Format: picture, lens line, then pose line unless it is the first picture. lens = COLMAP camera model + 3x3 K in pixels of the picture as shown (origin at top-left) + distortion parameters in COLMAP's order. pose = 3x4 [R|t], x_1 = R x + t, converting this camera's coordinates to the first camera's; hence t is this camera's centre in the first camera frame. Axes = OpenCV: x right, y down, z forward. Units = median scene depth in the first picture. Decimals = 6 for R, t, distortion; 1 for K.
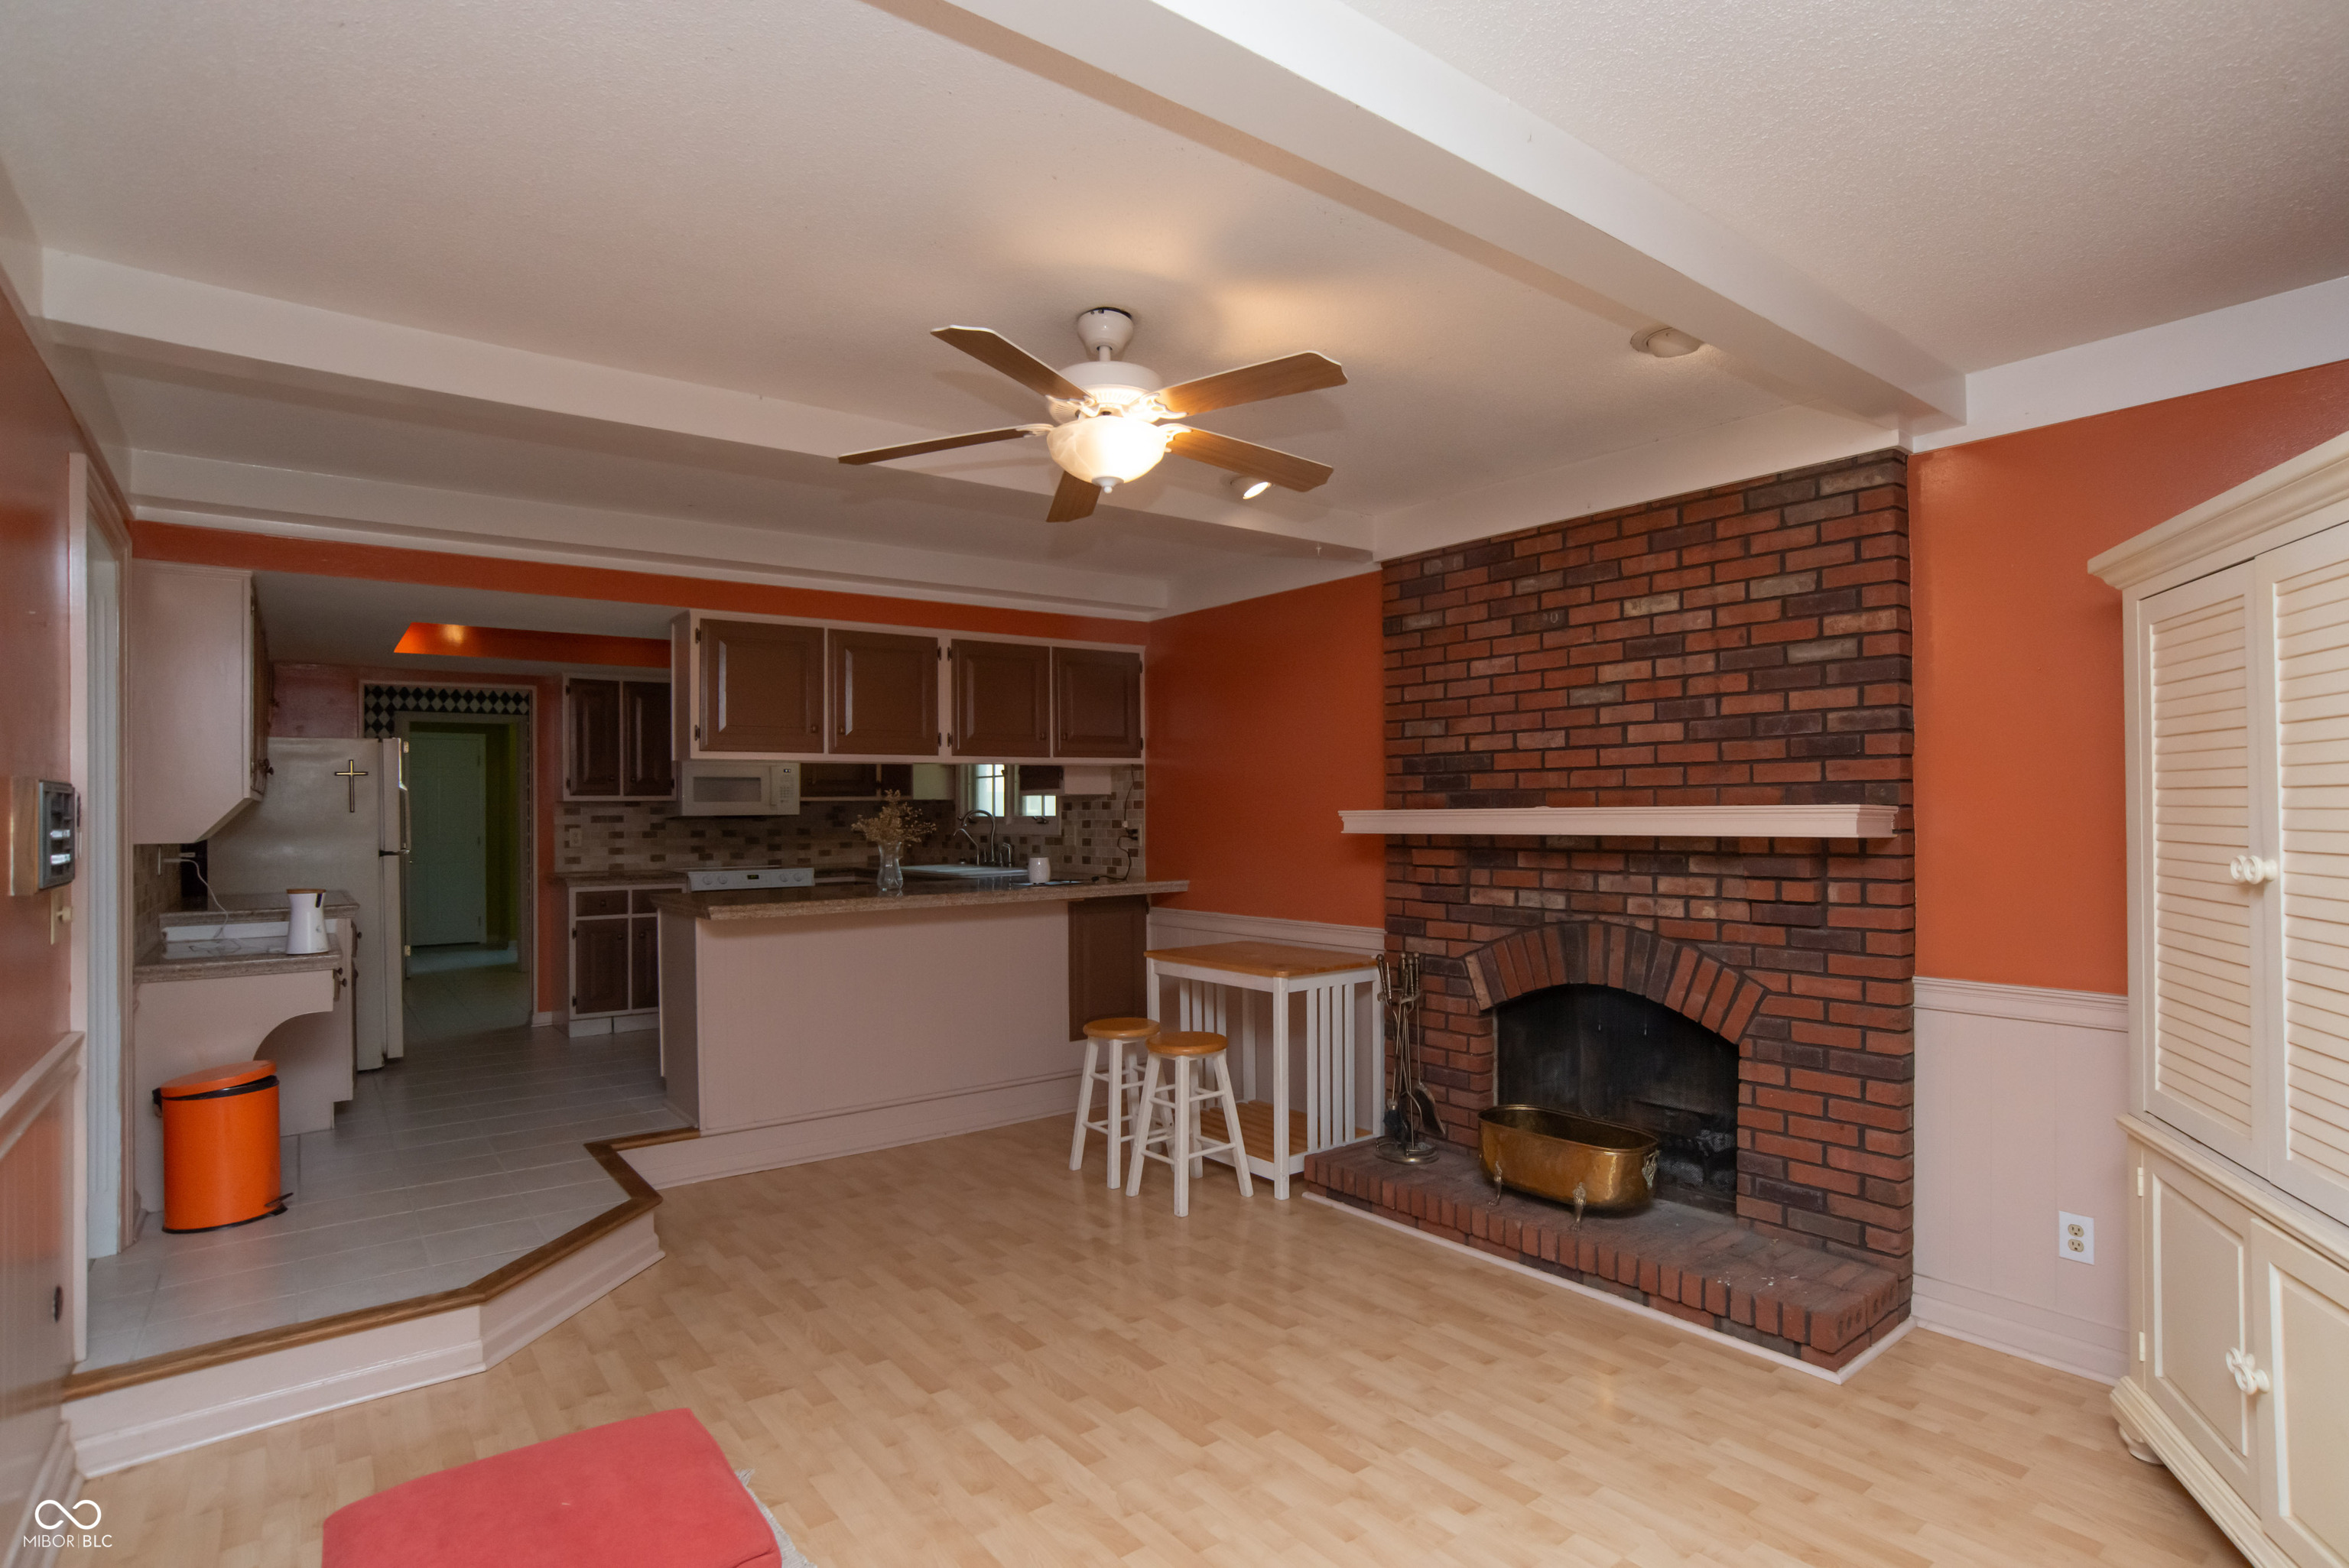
lens RADIAL K [[1208.0, 0, 1199.2], [0, 1208.0, 800.0], [0, 0, 1]] dist [-0.087902, 0.053429]
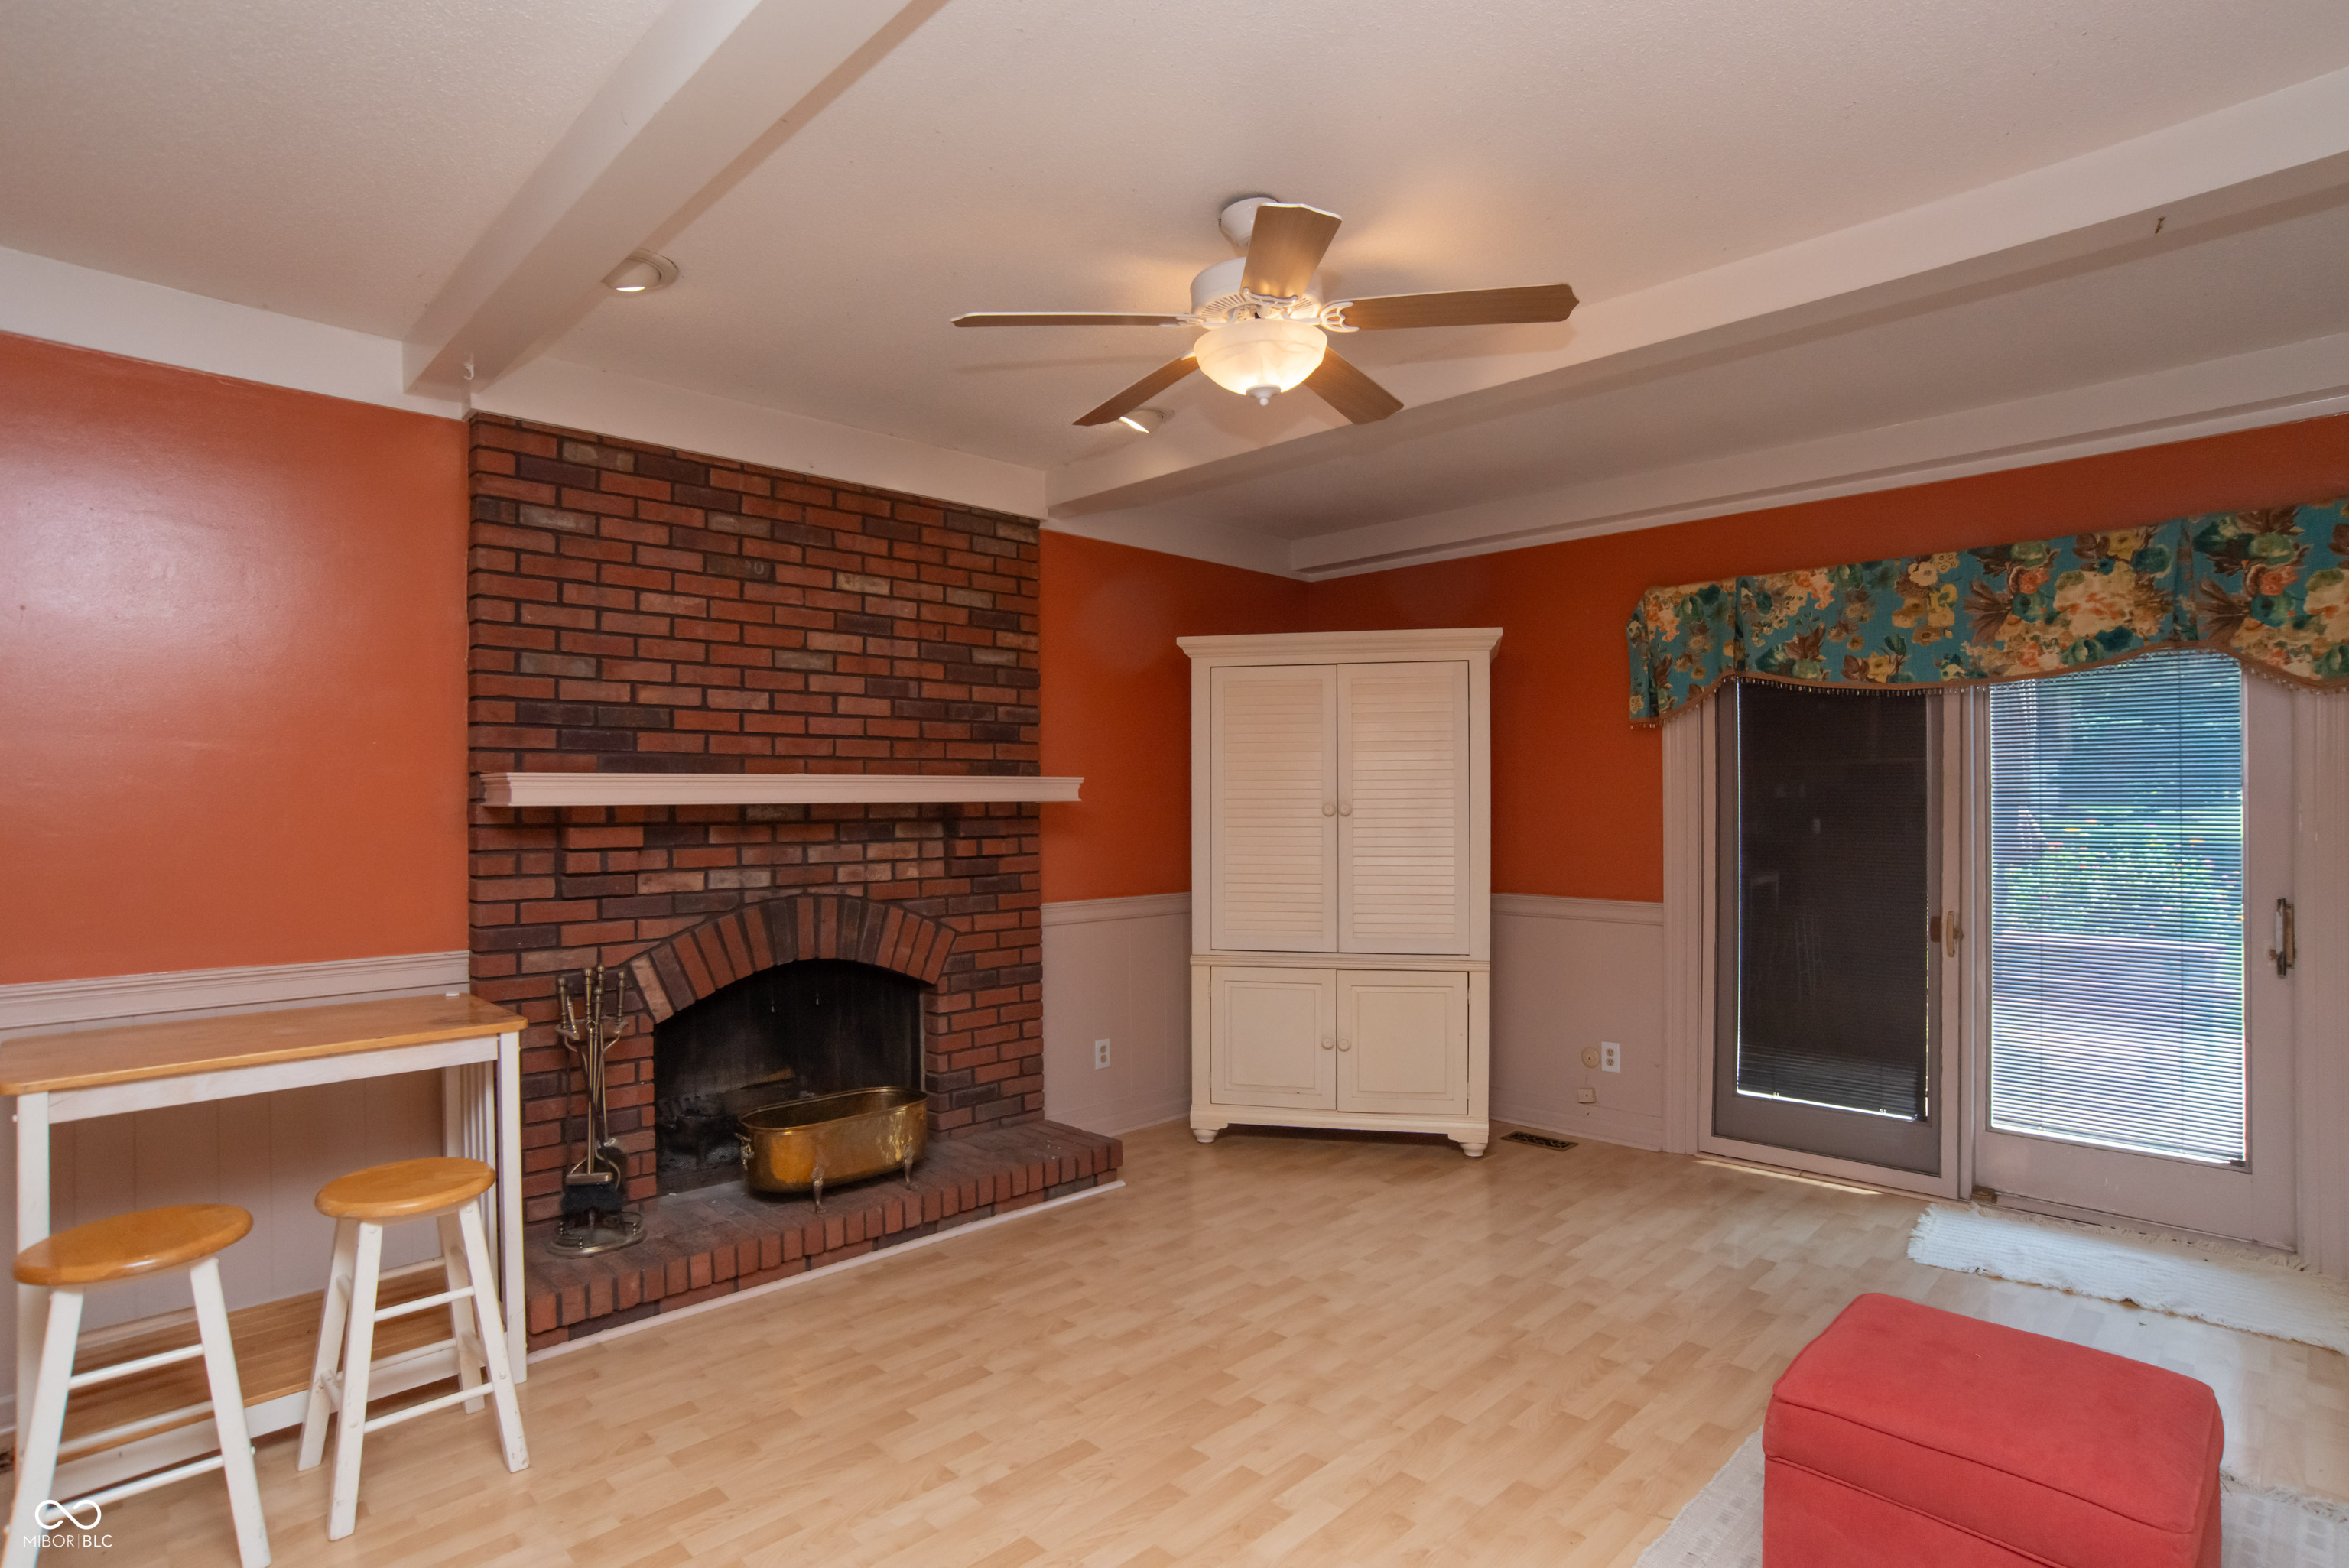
lens RADIAL K [[1208.0, 0, 1199.2], [0, 1208.0, 800.0], [0, 0, 1]] dist [-0.087902, 0.053429]
pose [[-0.130783, 0.012472, 0.991333, -0.697888], [0.000764, 0.999922, -0.012479, 0.039046], [-0.991411, -0.000874, -0.130782, 0.846253]]
